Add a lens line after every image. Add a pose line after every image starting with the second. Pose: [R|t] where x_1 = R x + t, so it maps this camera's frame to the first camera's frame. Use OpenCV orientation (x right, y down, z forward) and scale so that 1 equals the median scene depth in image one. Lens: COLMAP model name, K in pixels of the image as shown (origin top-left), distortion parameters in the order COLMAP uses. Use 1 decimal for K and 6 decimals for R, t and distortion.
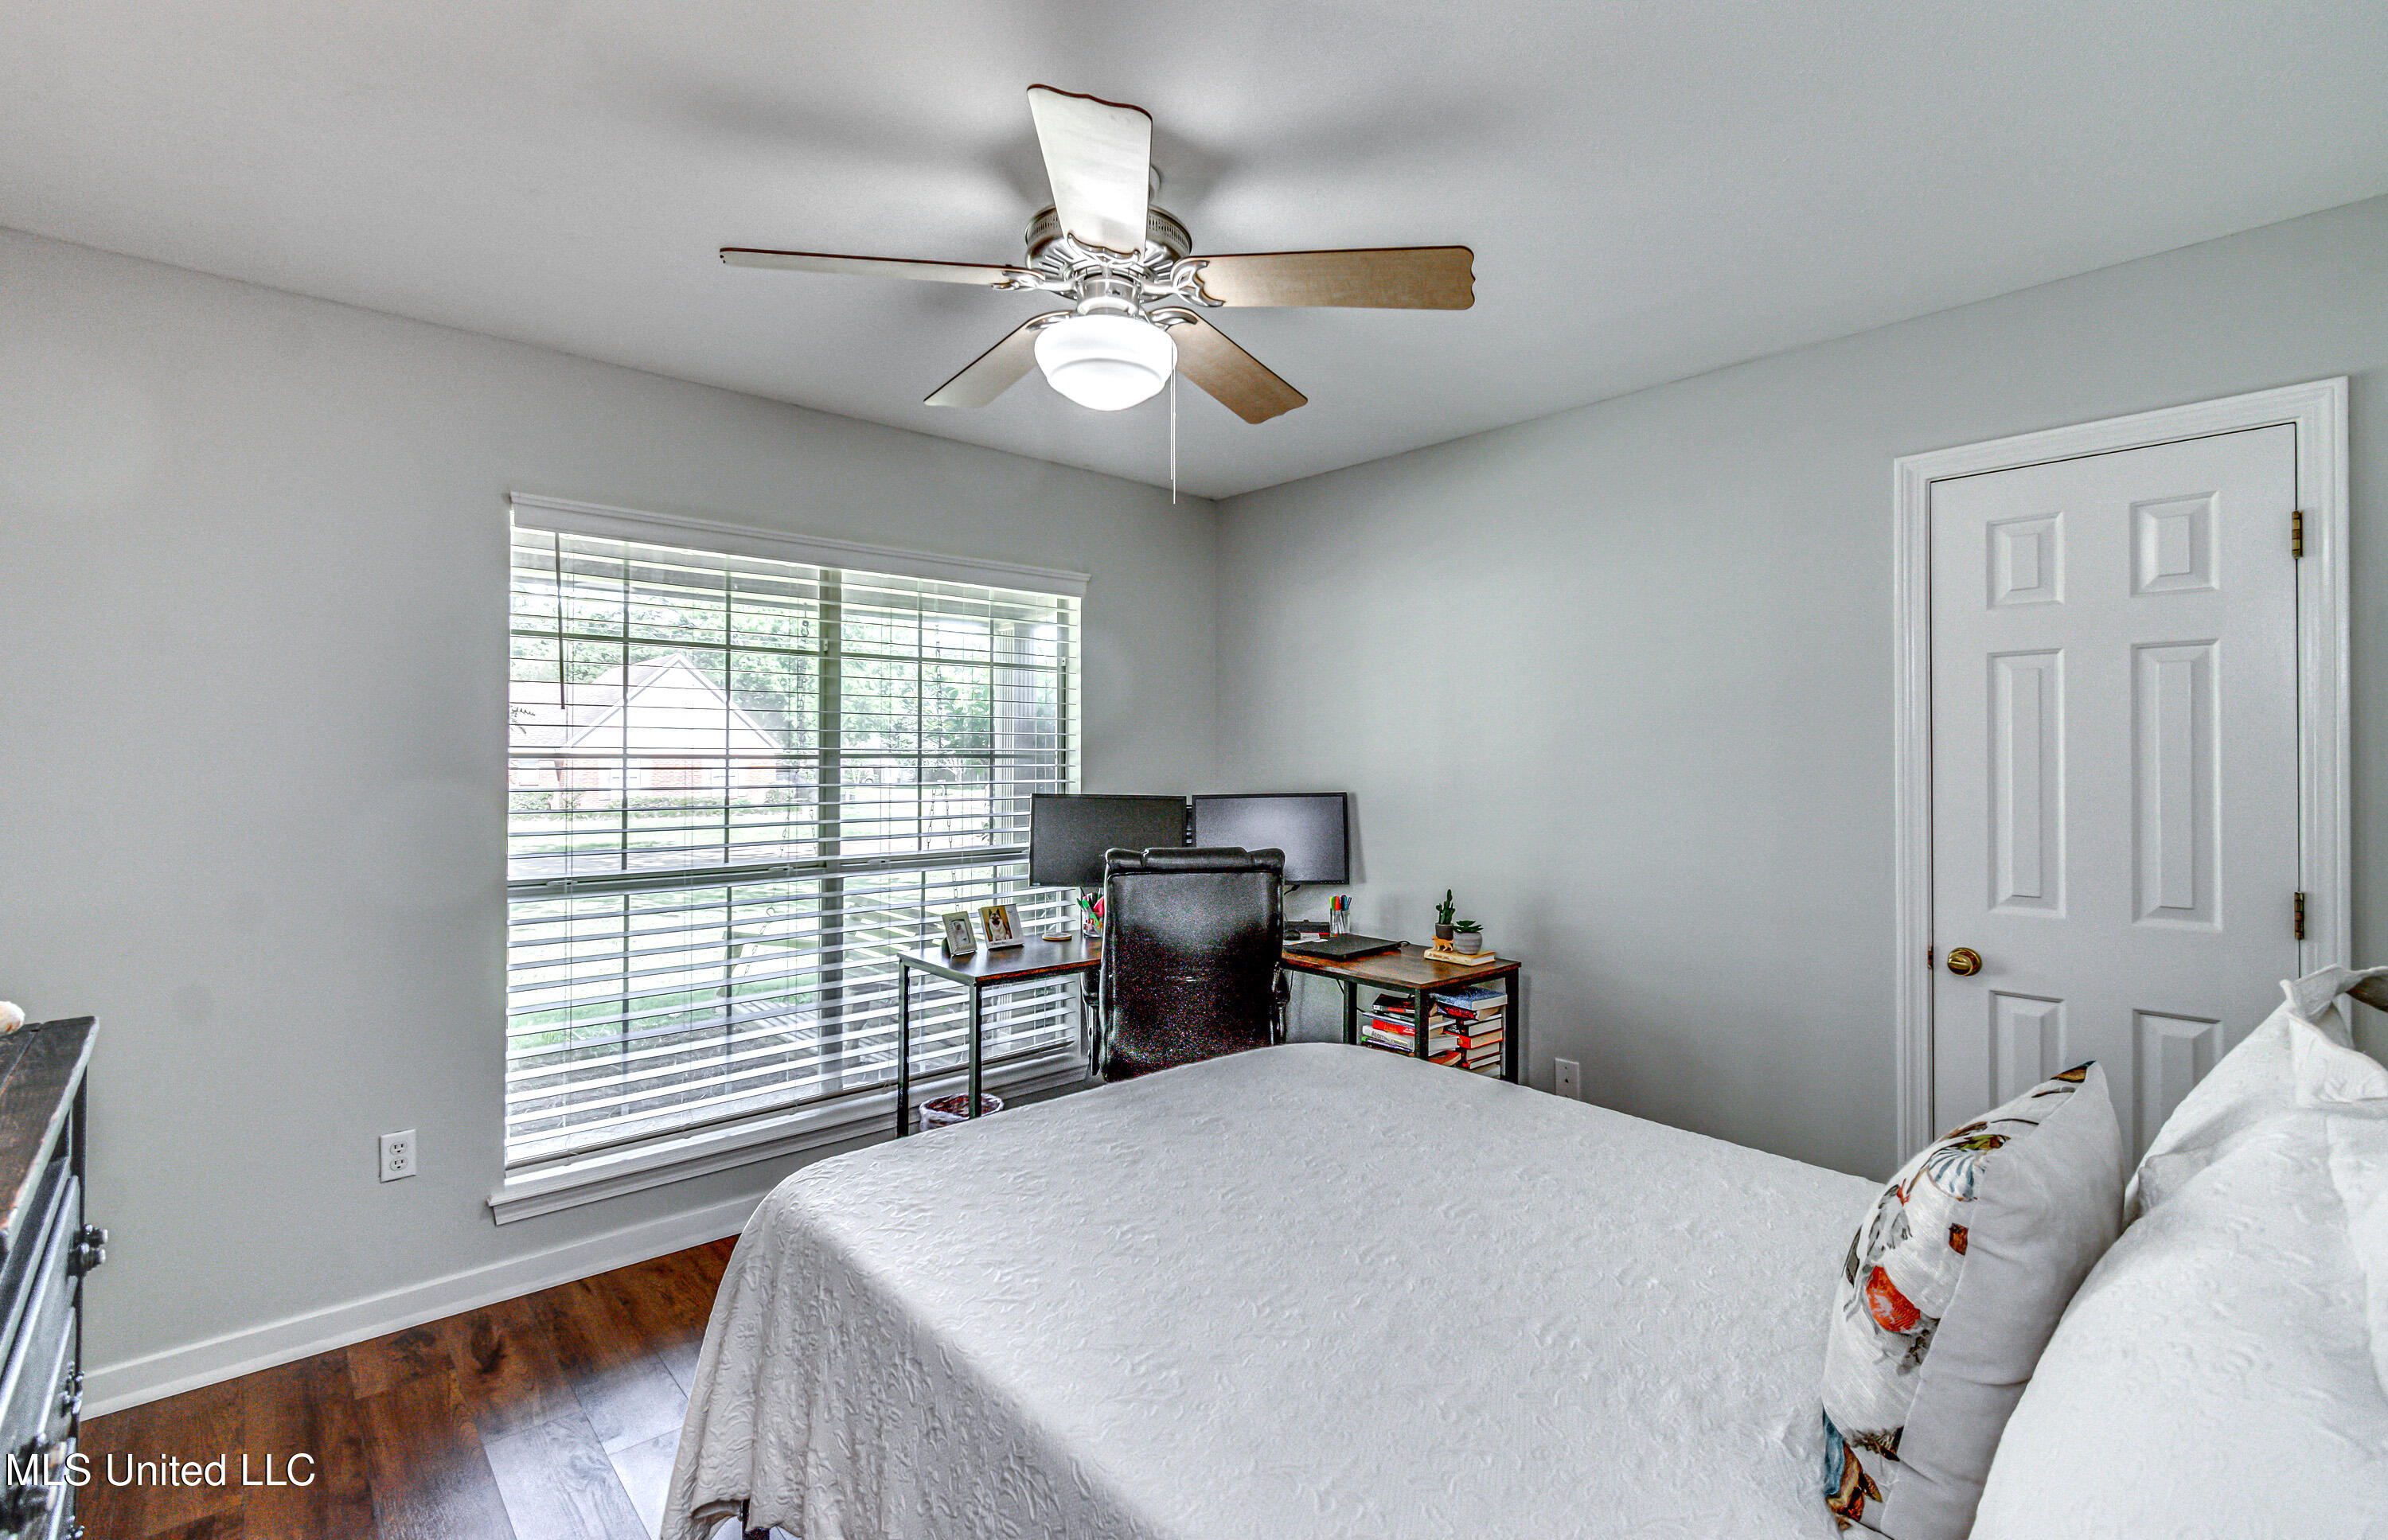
lens RADIAL K [[1078.8, 0, 1183.9], [0, 1078.8, 748.0], [0, 0, 1]] dist [-0.000668, -0.000192]
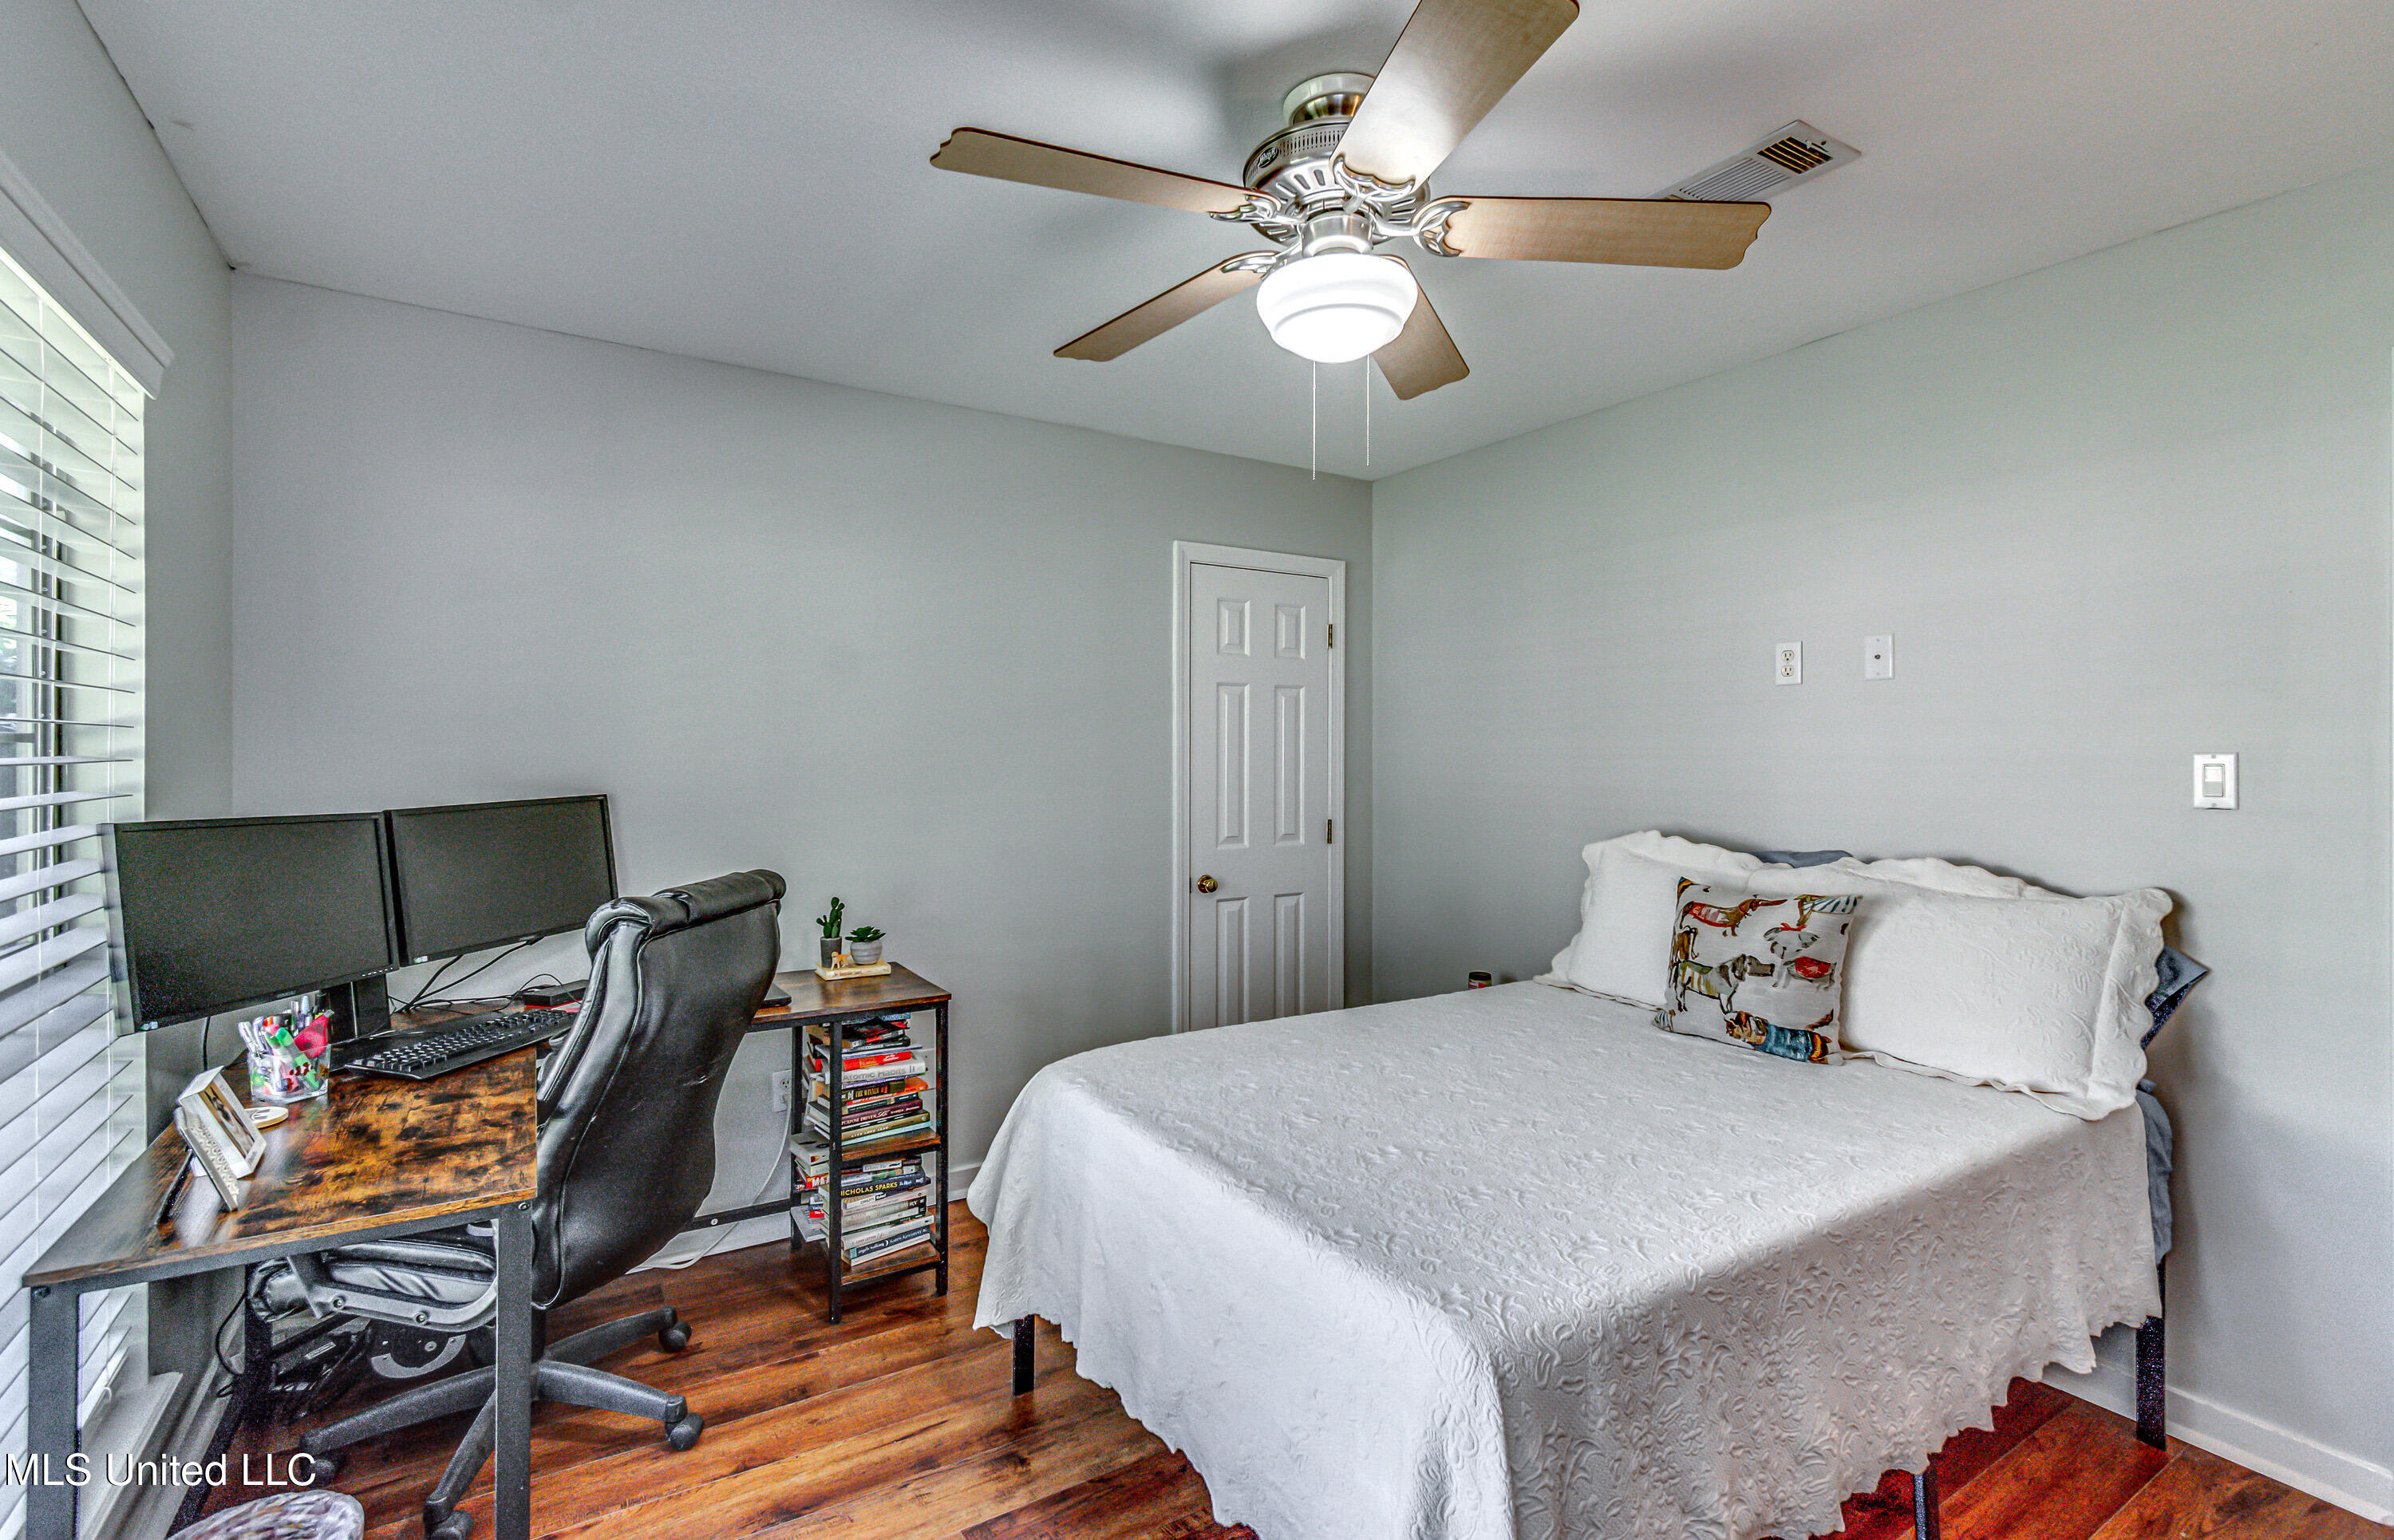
lens RADIAL K [[1081.6, 0, 1186.9], [0, 1081.6, 747.9], [0, 0, 1]] dist [-0.000668, -0.000192]
pose [[0.174457, 0.004444, 0.984655, -0.632976], [-0.006208, 0.999975, -0.003414, 0.009257], [-0.984645, -0.005517, 0.174481, 0.615039]]
